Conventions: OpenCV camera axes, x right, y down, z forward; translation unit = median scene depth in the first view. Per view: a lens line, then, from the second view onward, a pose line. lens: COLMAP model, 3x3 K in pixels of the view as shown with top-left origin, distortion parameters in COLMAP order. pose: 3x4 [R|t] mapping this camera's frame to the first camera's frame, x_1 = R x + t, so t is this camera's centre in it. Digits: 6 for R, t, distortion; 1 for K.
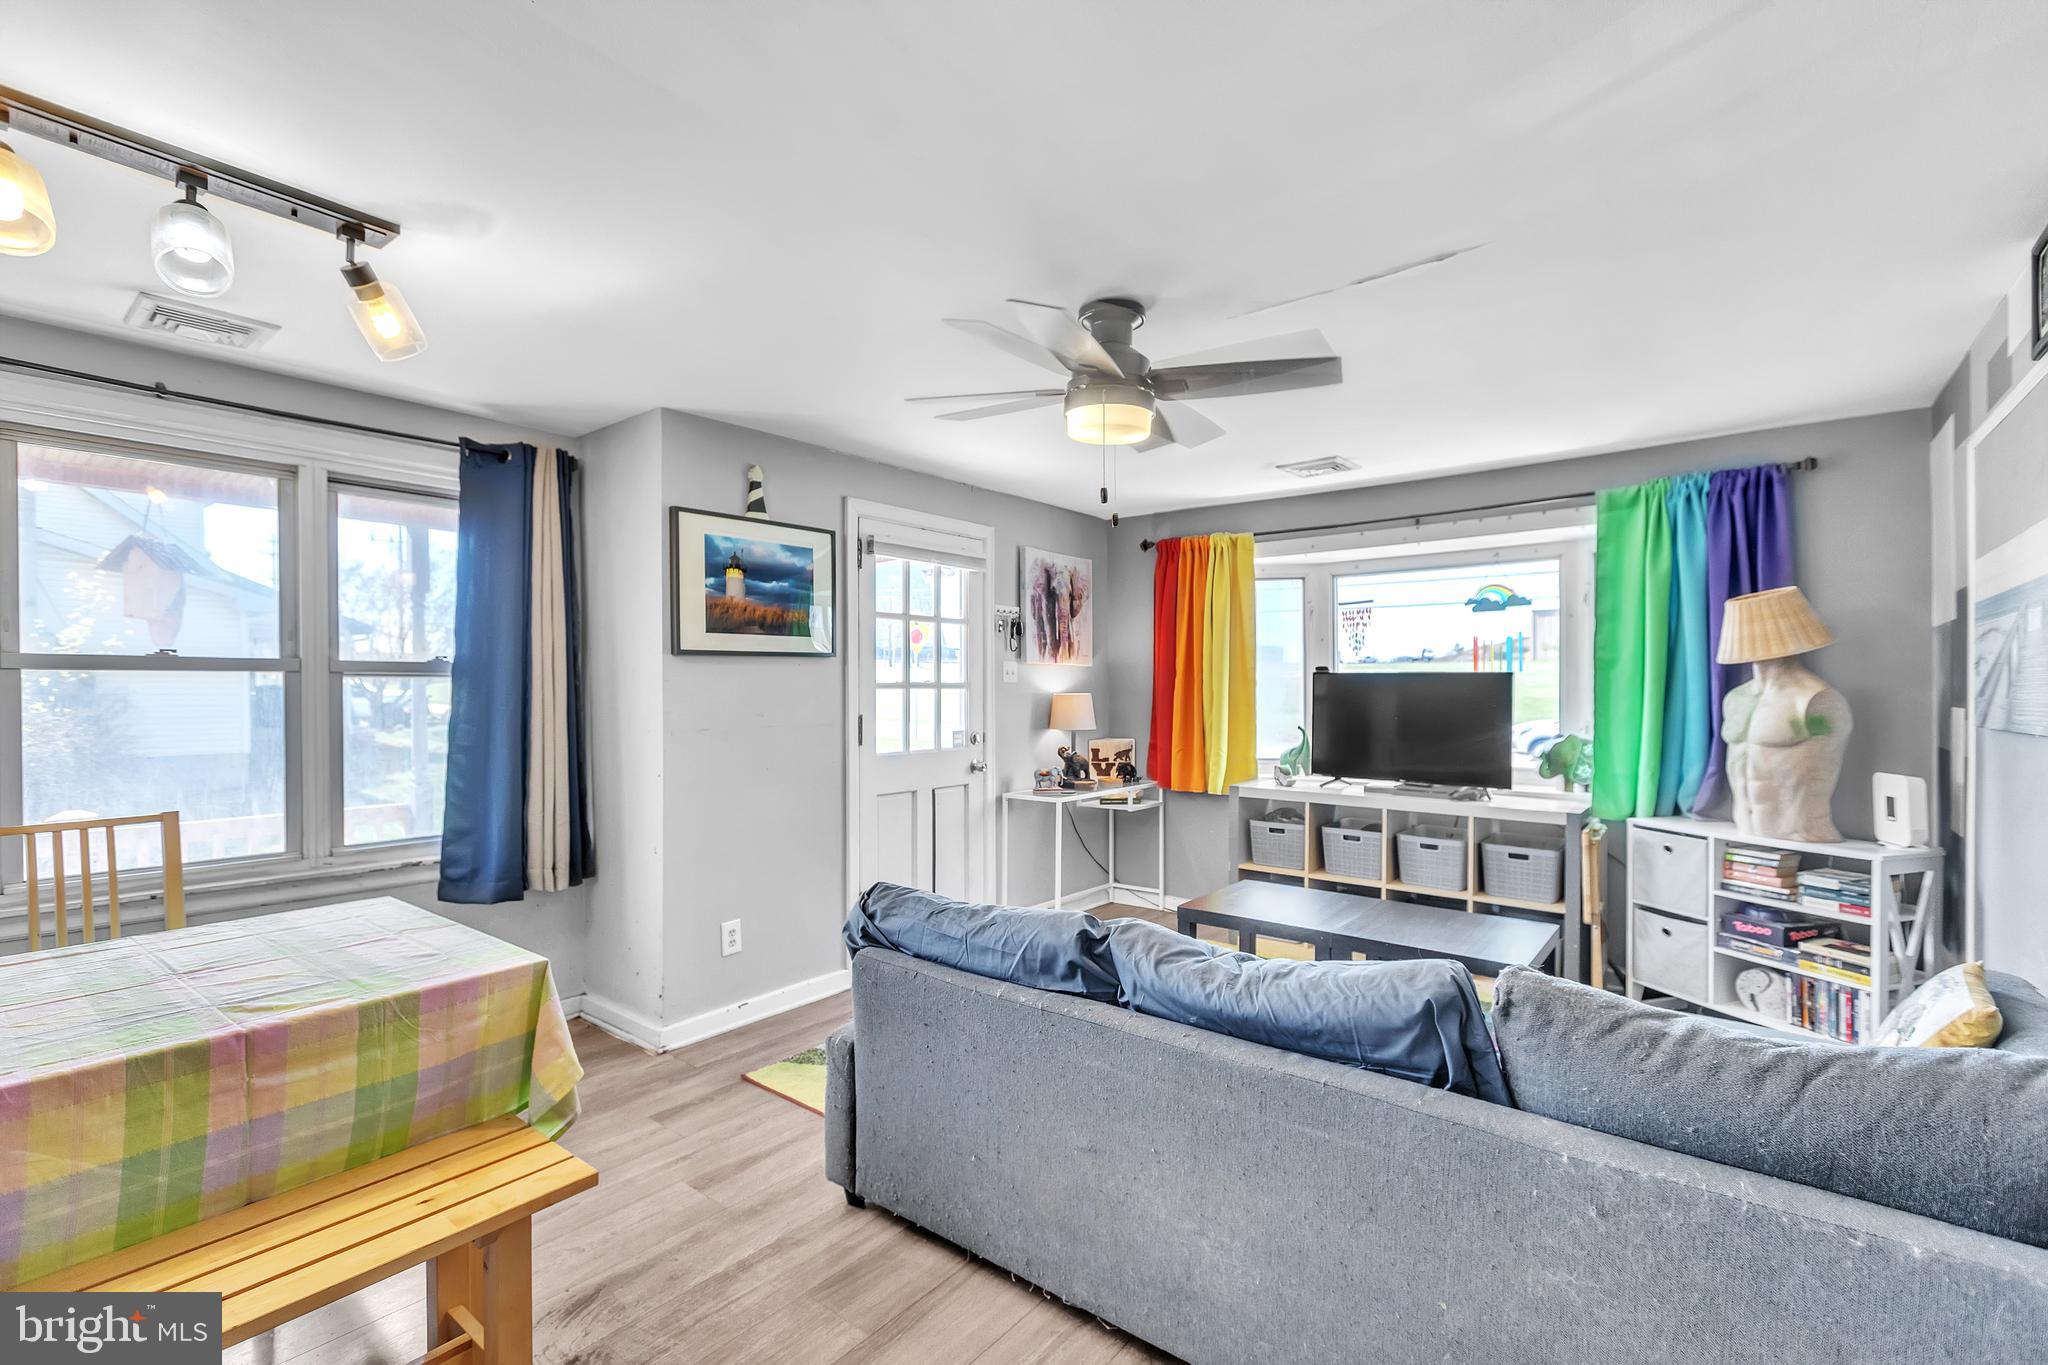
lens RADIAL K [[889.9, 0, 1010.0], [0, 889.9, 690.0], [0, 0, 1]] dist [-0.001087, 0.000039]
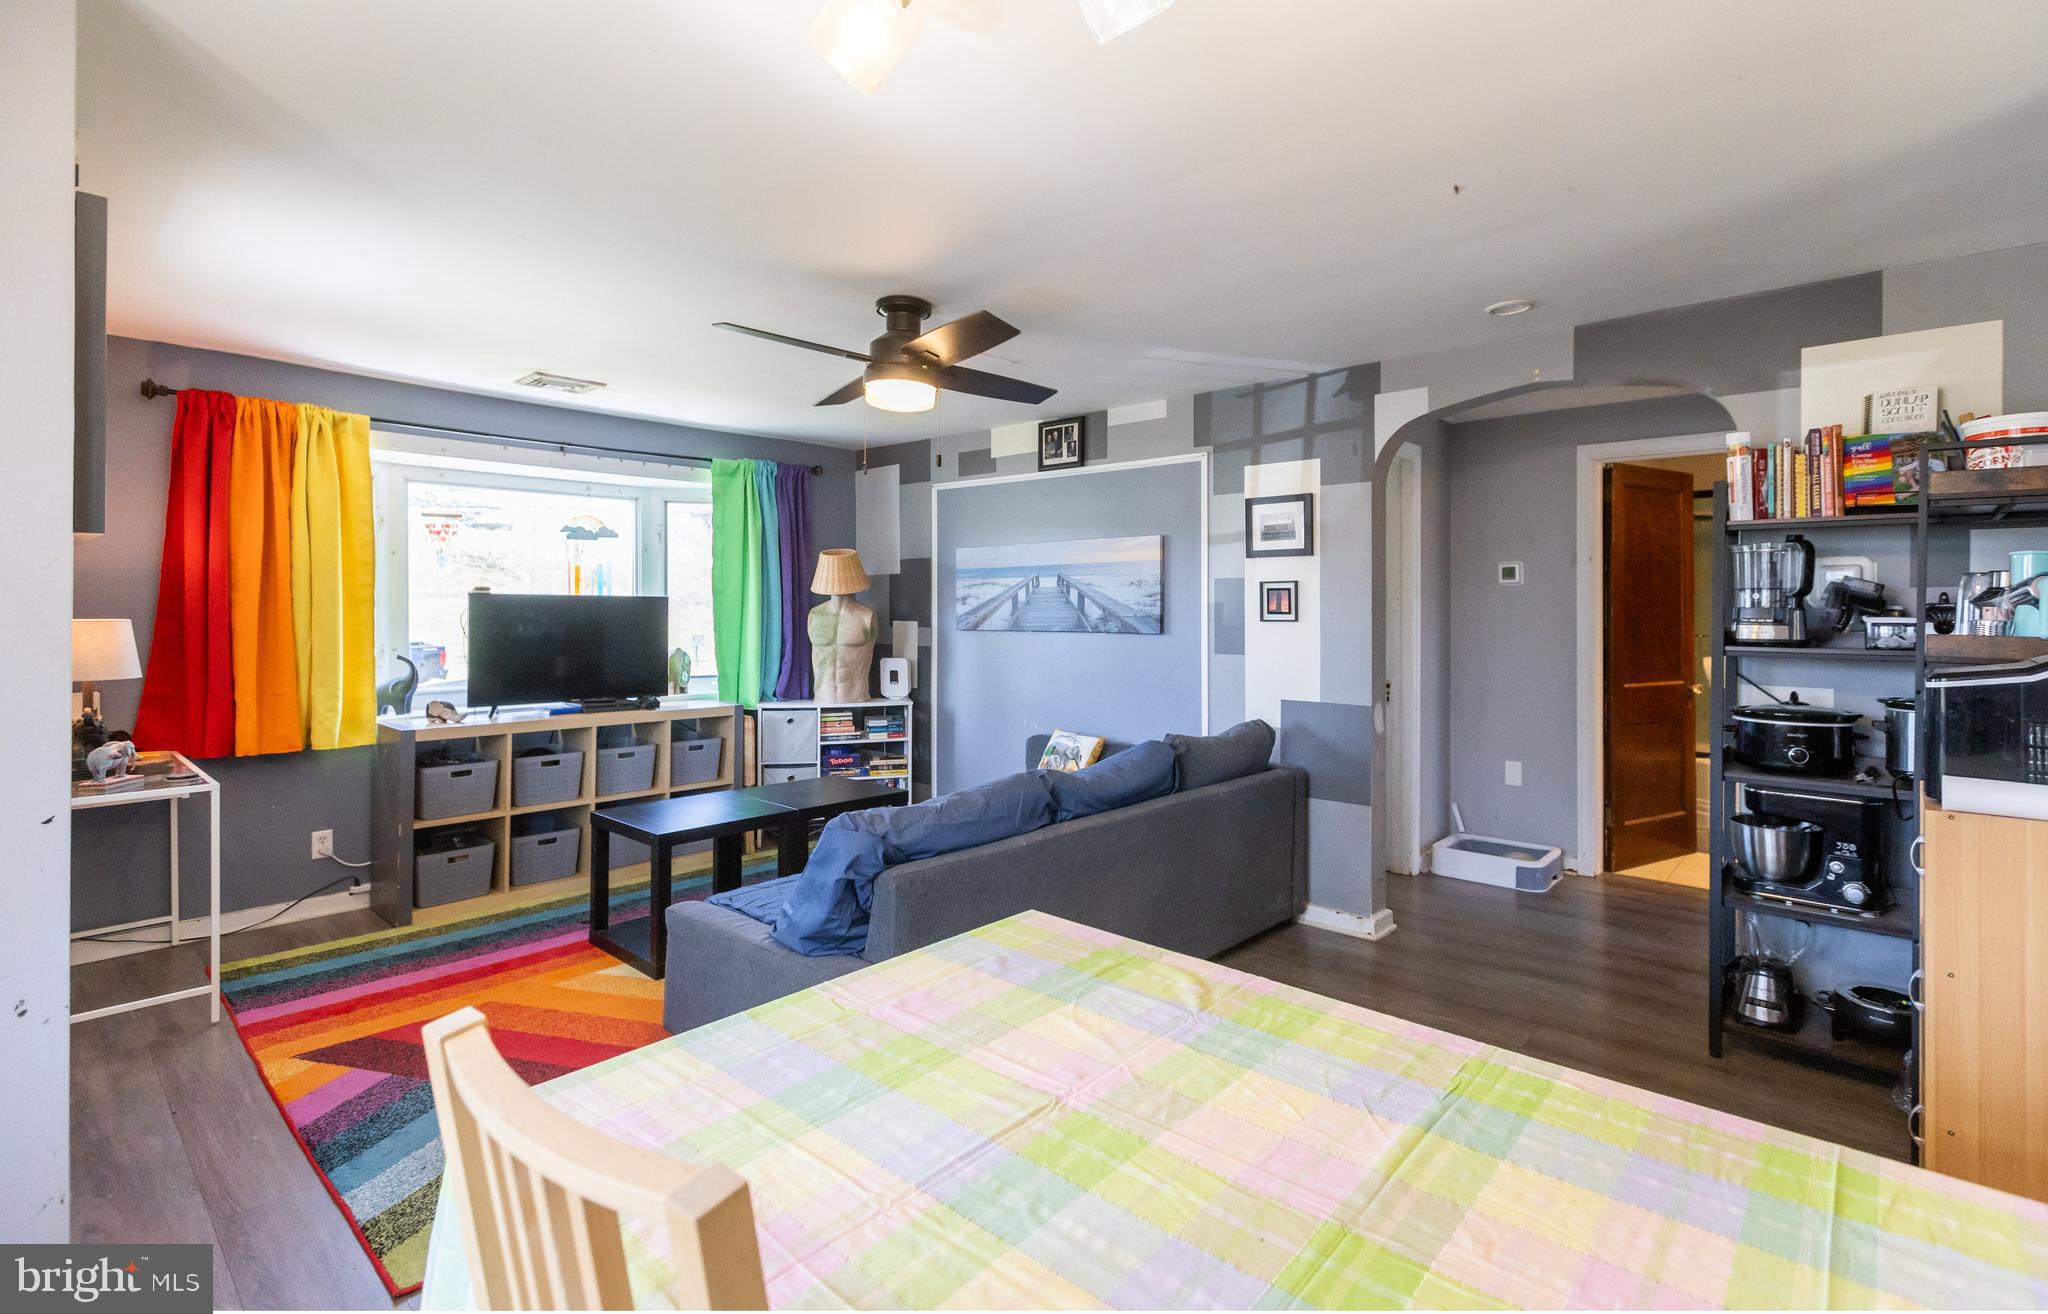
lens RADIAL K [[941.7, 0, 1068.4], [0, 941.7, 597.8], [0, 0, 1]] dist [-0.001024, 0.000030]
pose [[0.052541, 0.009586, 0.998573, -0.816117], [-0.002462, 0.999952, -0.009470, -0.010241], [-0.998616, -0.001961, 0.052563, 0.485860]]
